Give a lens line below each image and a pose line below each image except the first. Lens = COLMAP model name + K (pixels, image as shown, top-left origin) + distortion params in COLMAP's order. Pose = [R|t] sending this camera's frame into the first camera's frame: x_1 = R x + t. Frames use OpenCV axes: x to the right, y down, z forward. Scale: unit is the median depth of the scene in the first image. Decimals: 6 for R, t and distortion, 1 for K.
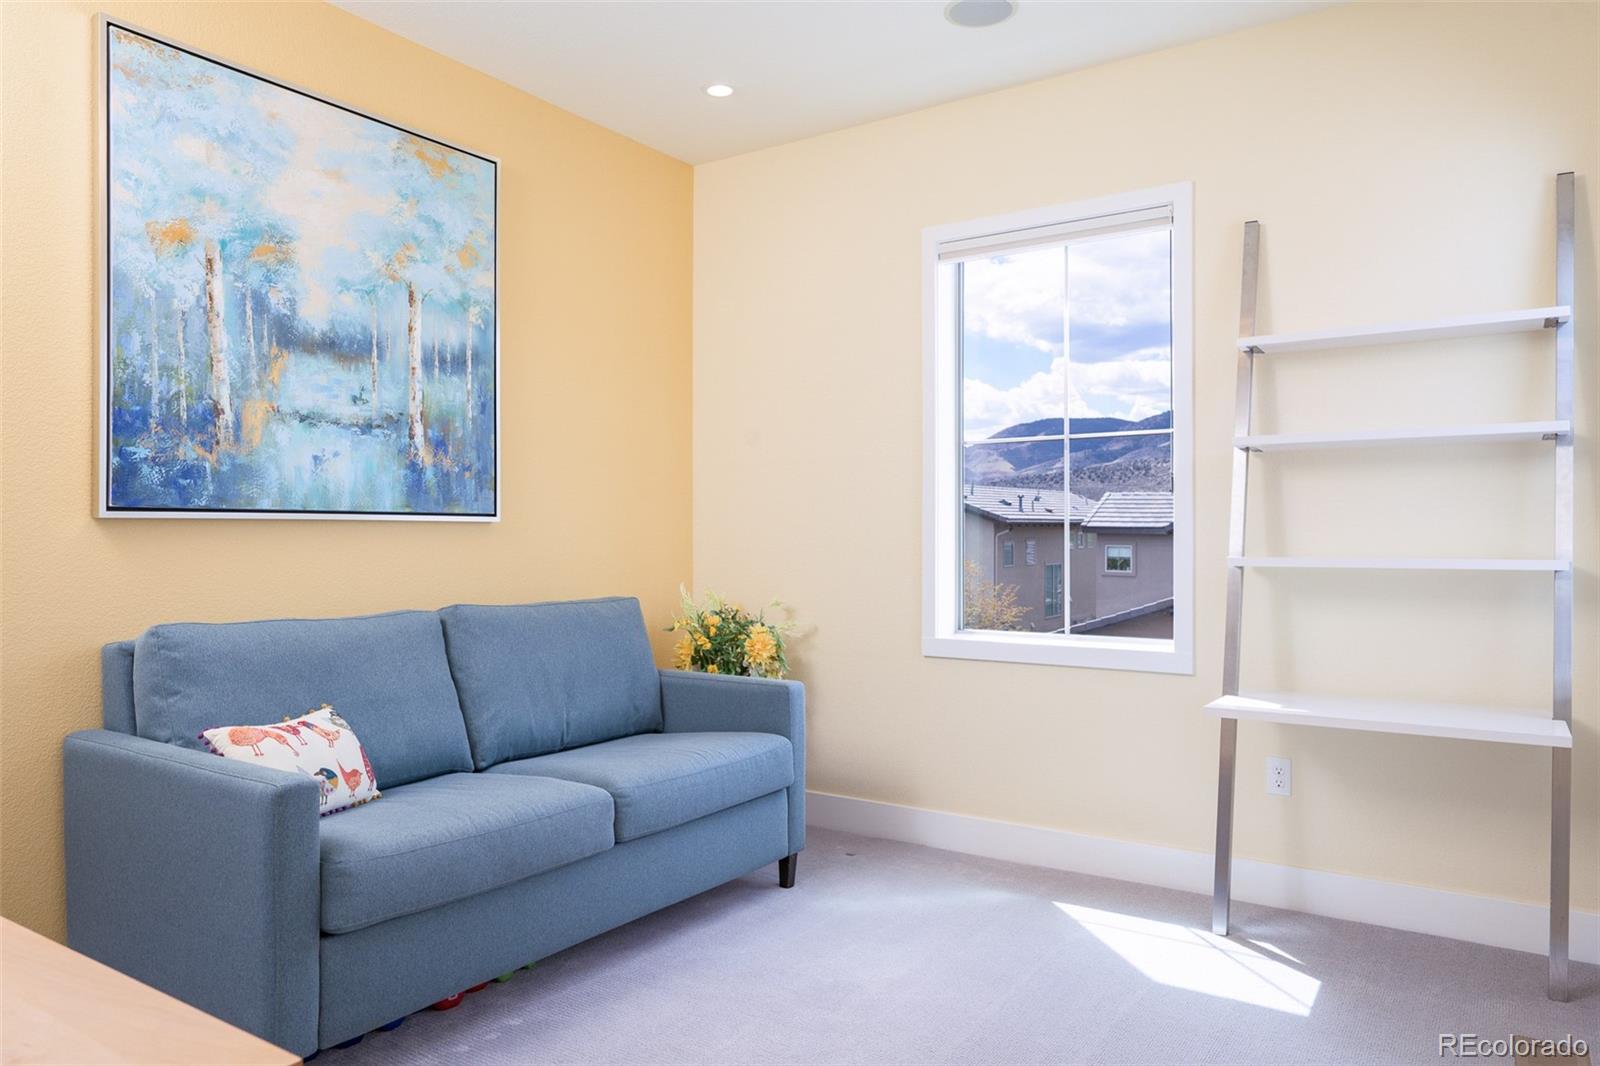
lens RADIAL K [[1098.3, 0, 802.2], [0, 1098.3, 533.4], [0, 0, 1]] dist [-0.002265, -0.000374]
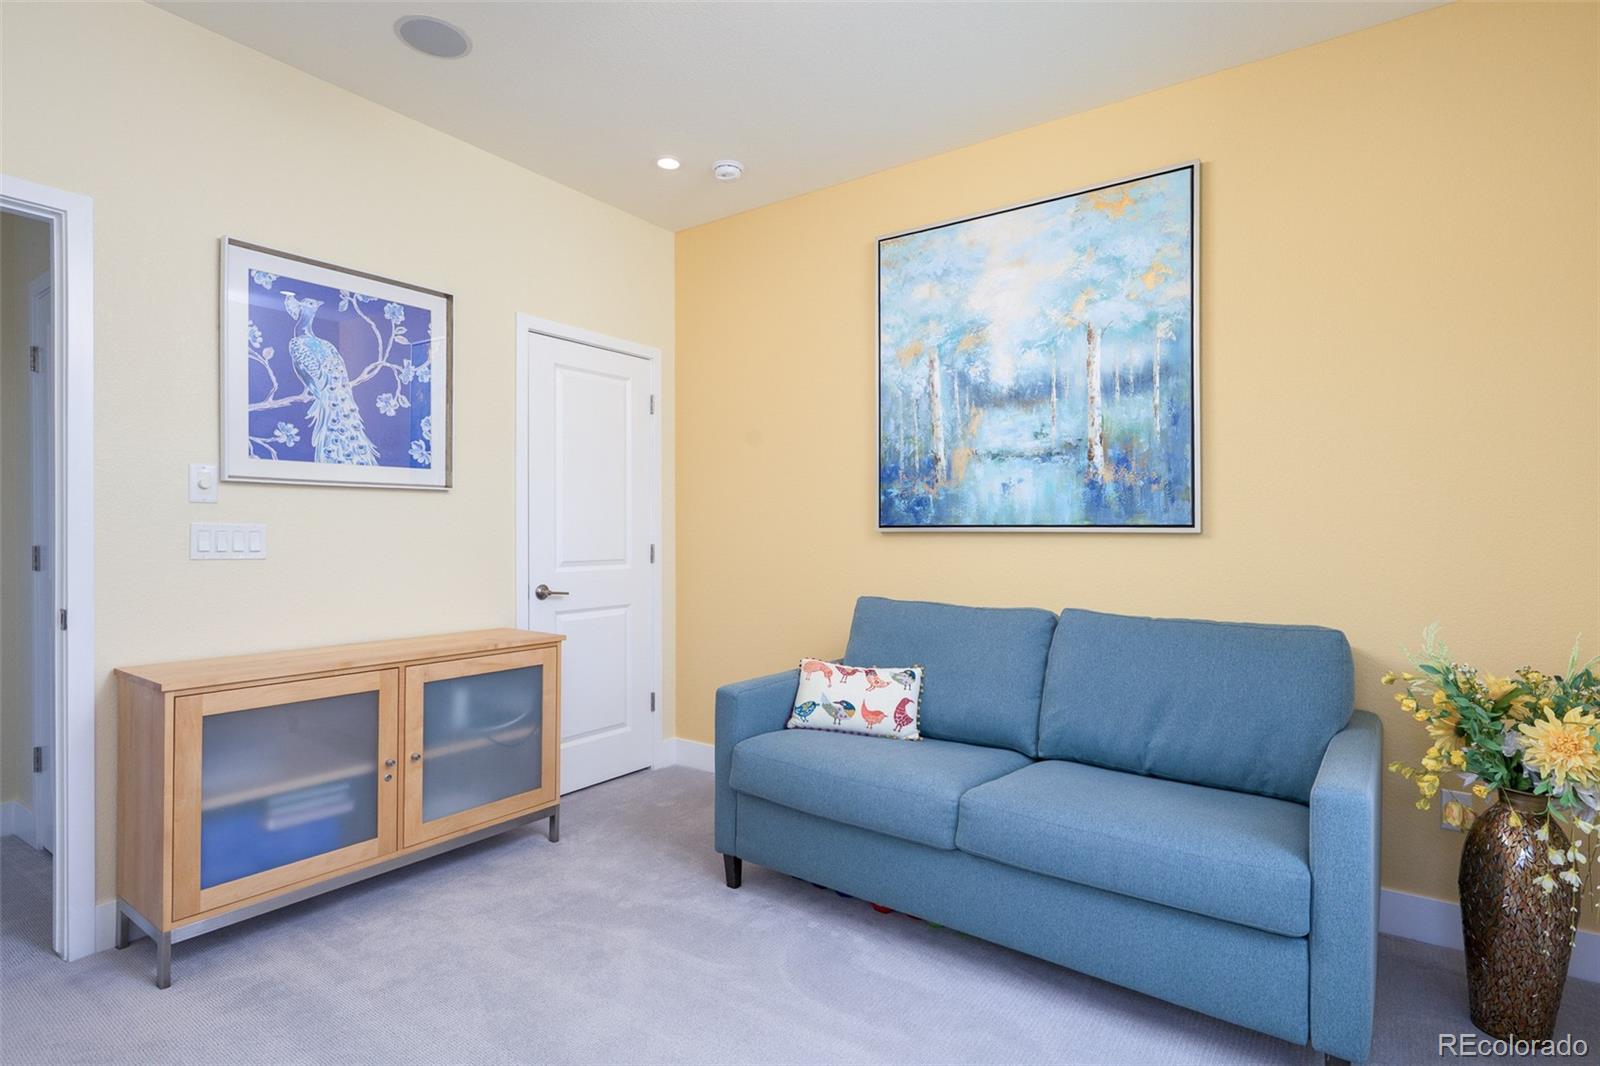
lens RADIAL K [[796.6, 0, 804.4], [0, 796.6, 534.4], [0, 0, 1]] dist [0.005312, 0.000406]
pose [[-0.033876, -0.004459, -0.999416, 0.508034], [-0.008326, 0.999957, -0.004180, -0.003733], [0.999391, 0.008179, -0.033912, 0.781461]]
